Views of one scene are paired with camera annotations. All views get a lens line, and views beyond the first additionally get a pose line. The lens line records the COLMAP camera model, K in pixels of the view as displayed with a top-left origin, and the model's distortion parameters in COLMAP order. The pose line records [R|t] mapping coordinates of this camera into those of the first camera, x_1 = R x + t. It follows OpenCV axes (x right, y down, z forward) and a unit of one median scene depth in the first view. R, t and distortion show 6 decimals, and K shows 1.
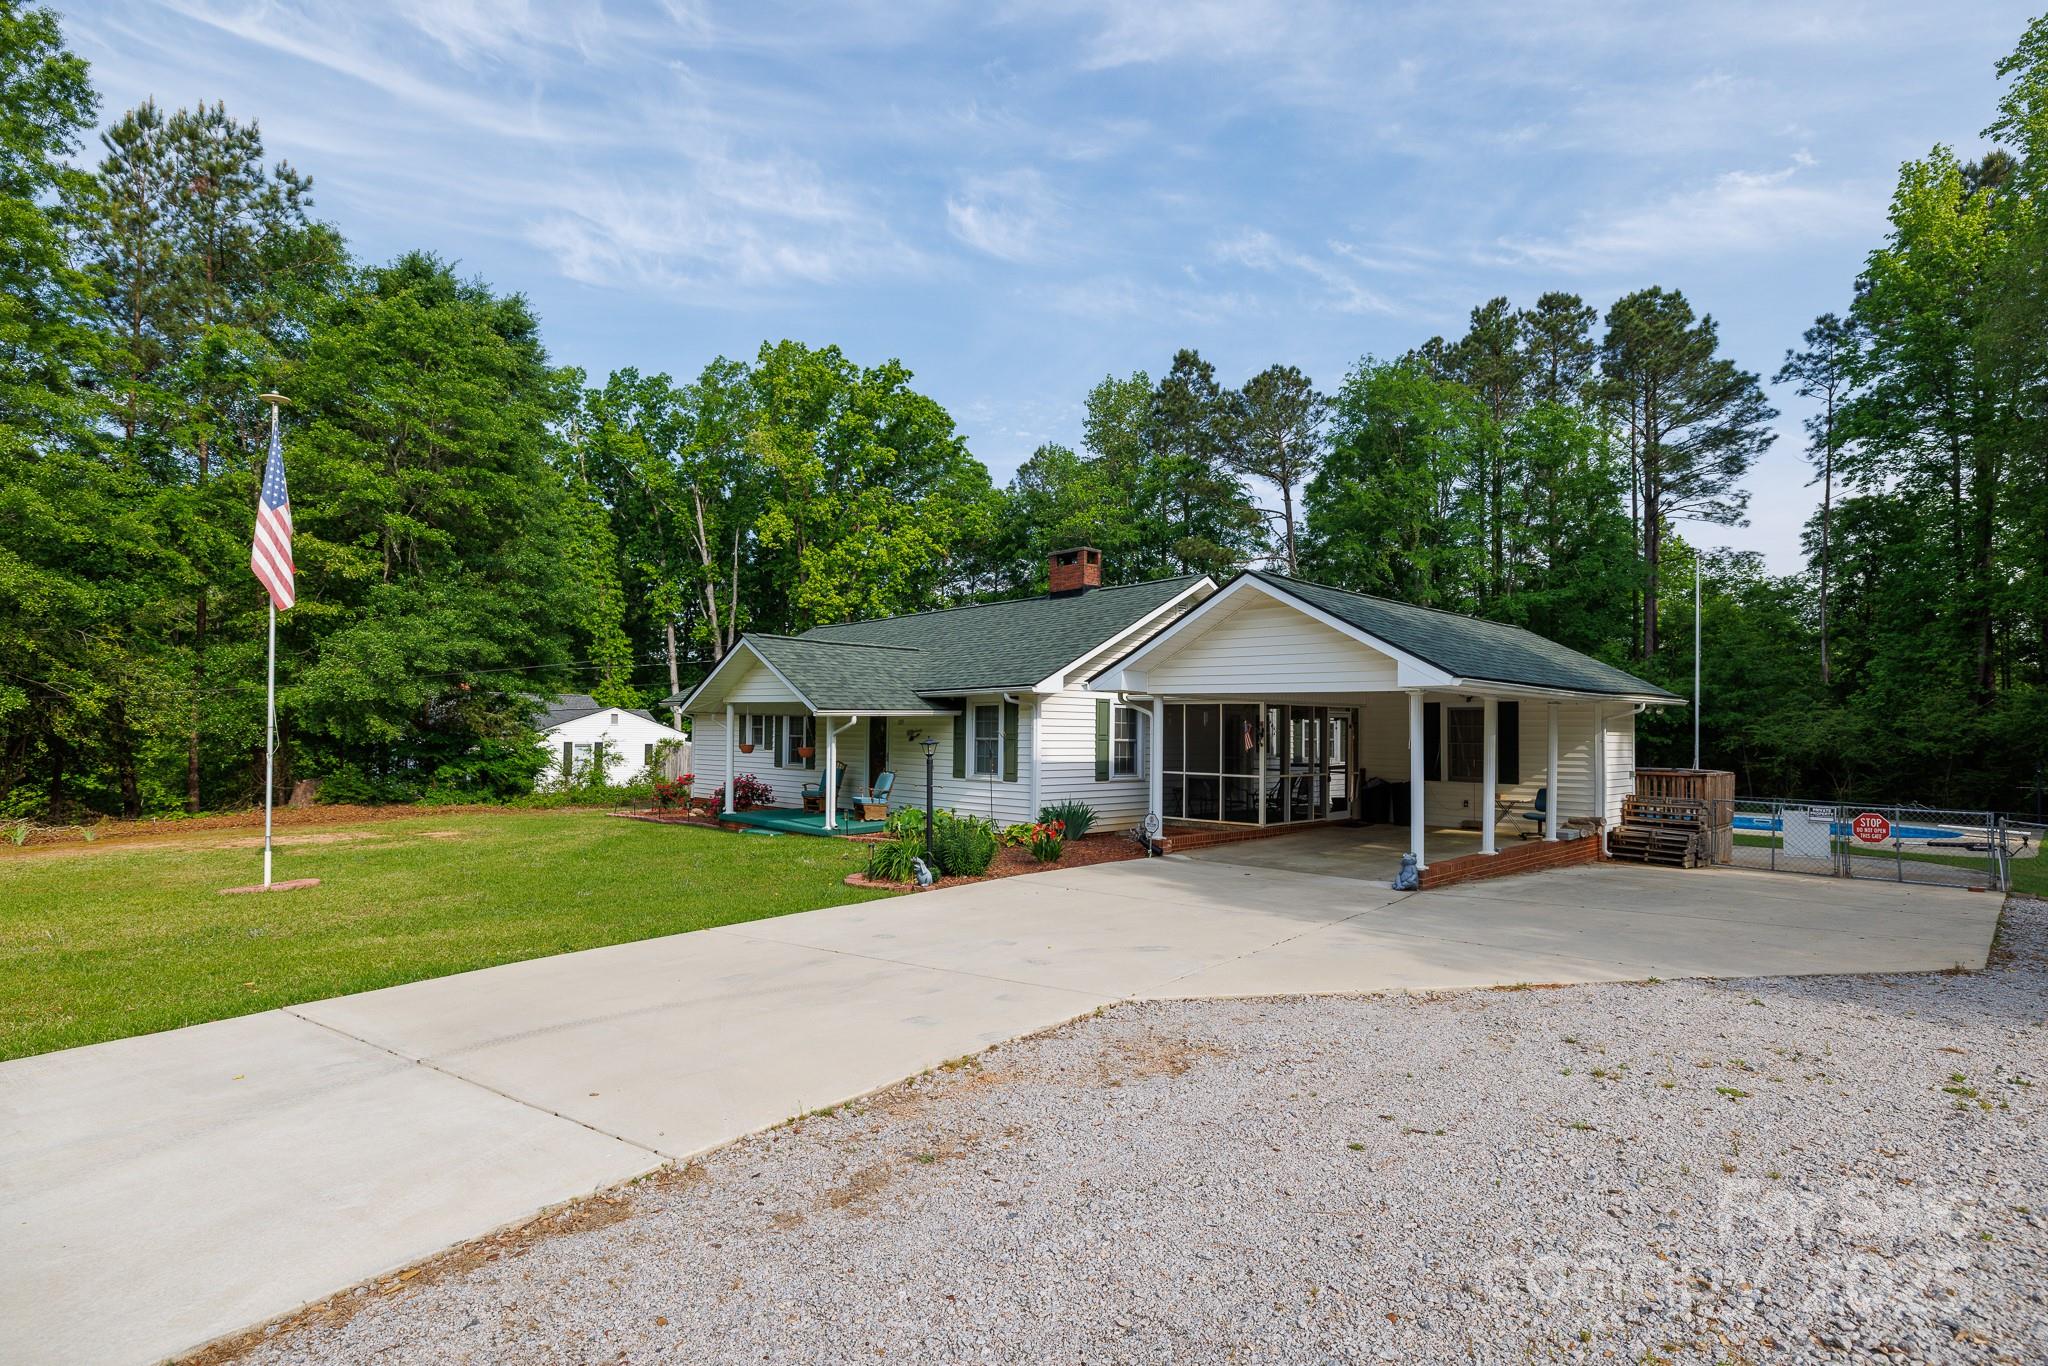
lens RADIAL K [[1052.8, 0, 1013.3], [0, 1052.8, 712.6], [0, 0, 1]] dist [0.015138, -0.000990]
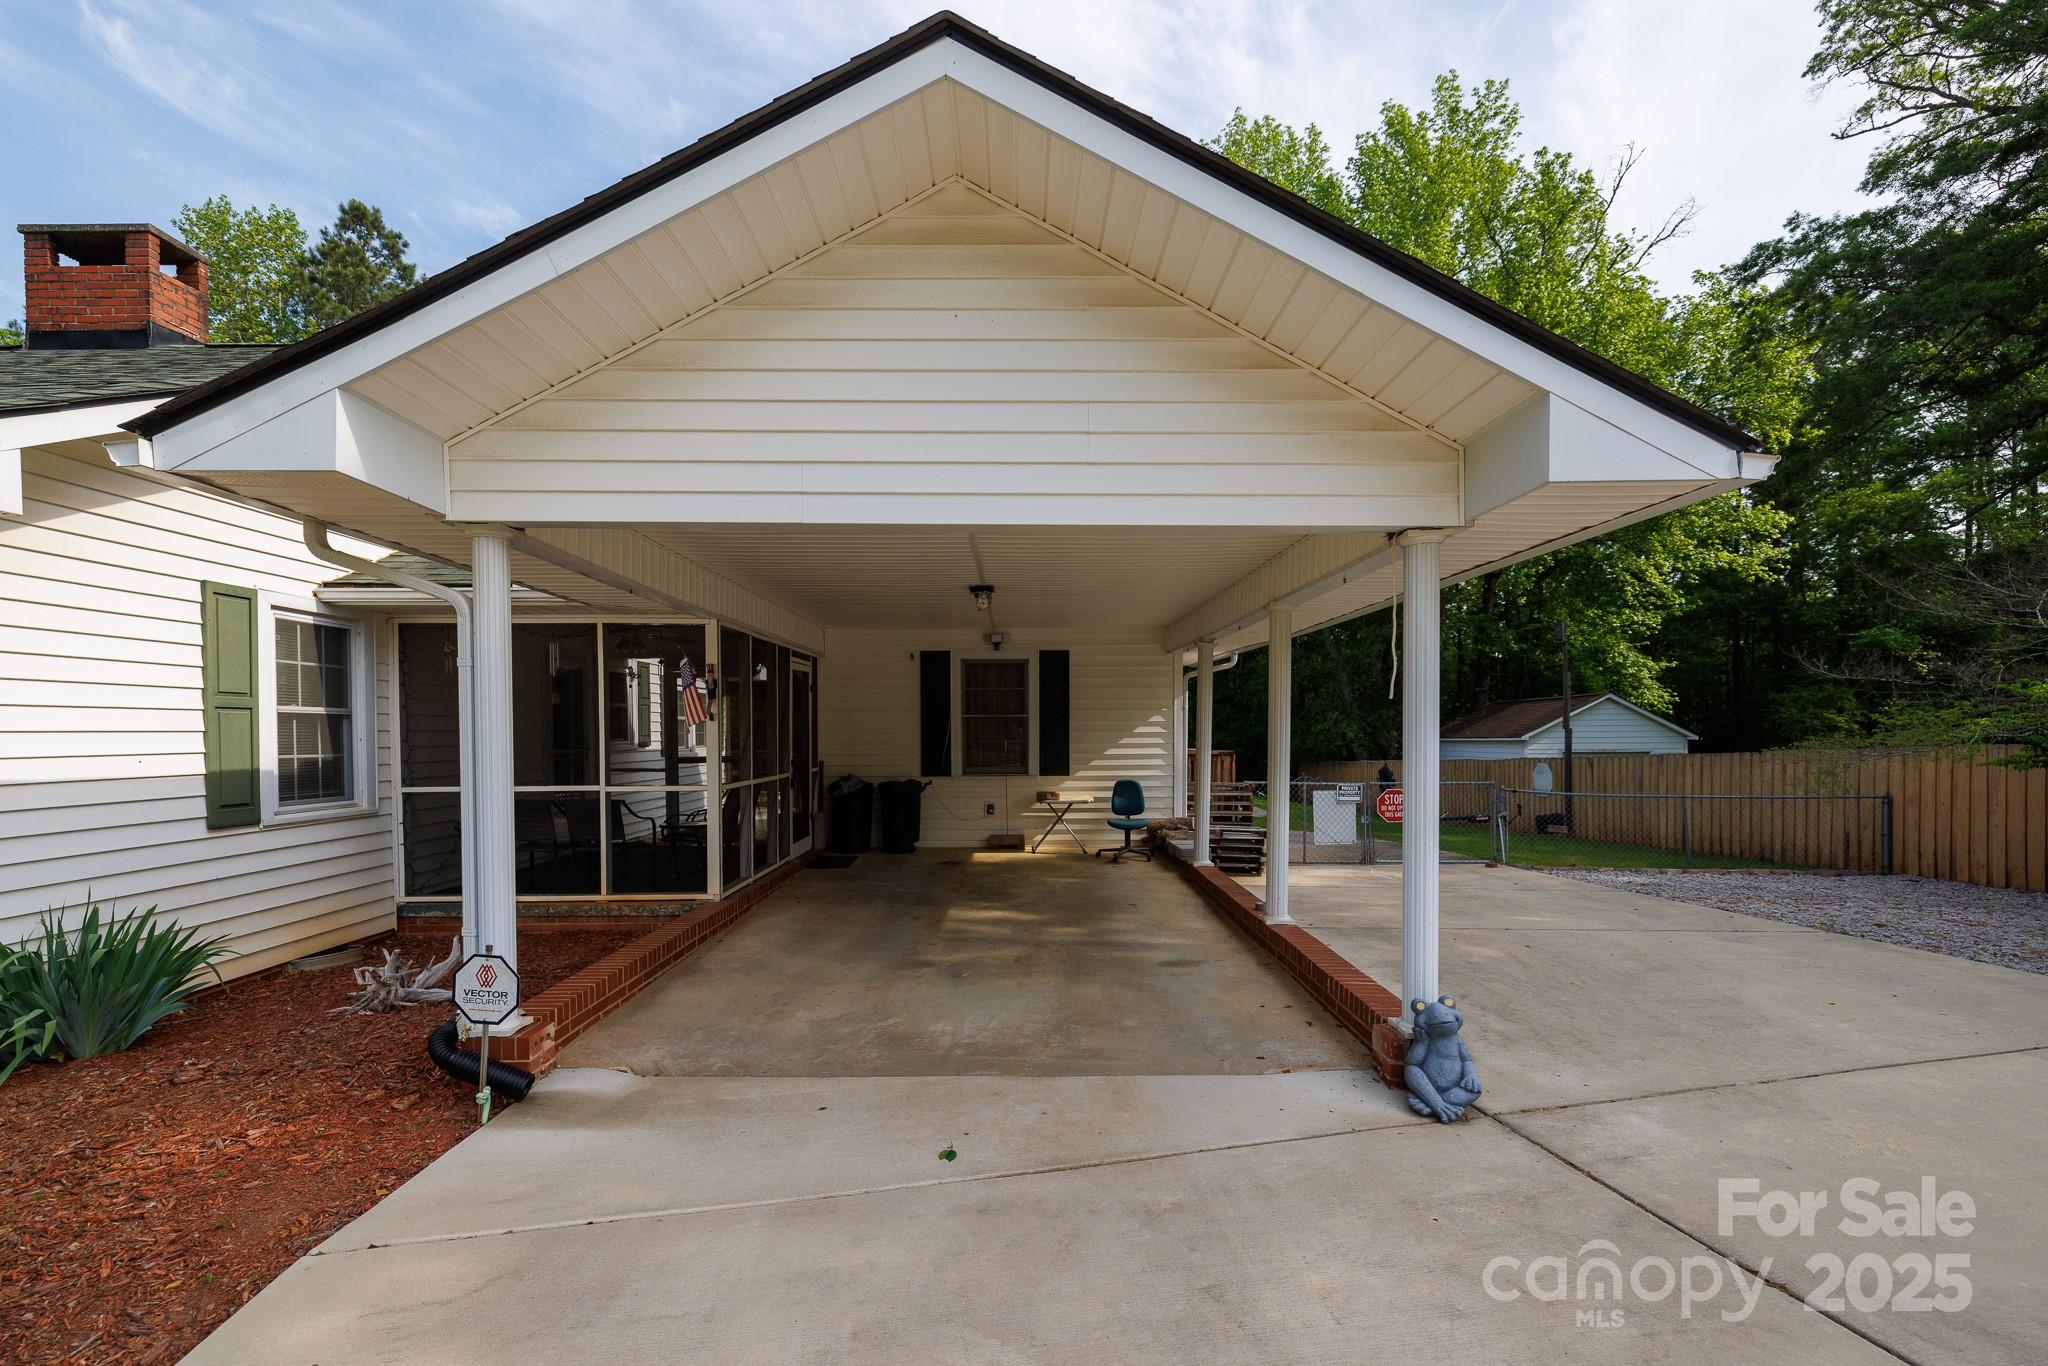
lens RADIAL K [[896.0, 0, 1012.4], [0, 896.0, 726.7], [0, 0, 1]] dist [0.016164, 0.000116]
pose [[0.693674, -0.013024, 0.720172, 0.017970], [0.000350, 0.999842, 0.017745, 0.009993], [-0.720289, -0.012057, 0.693569, 0.228109]]
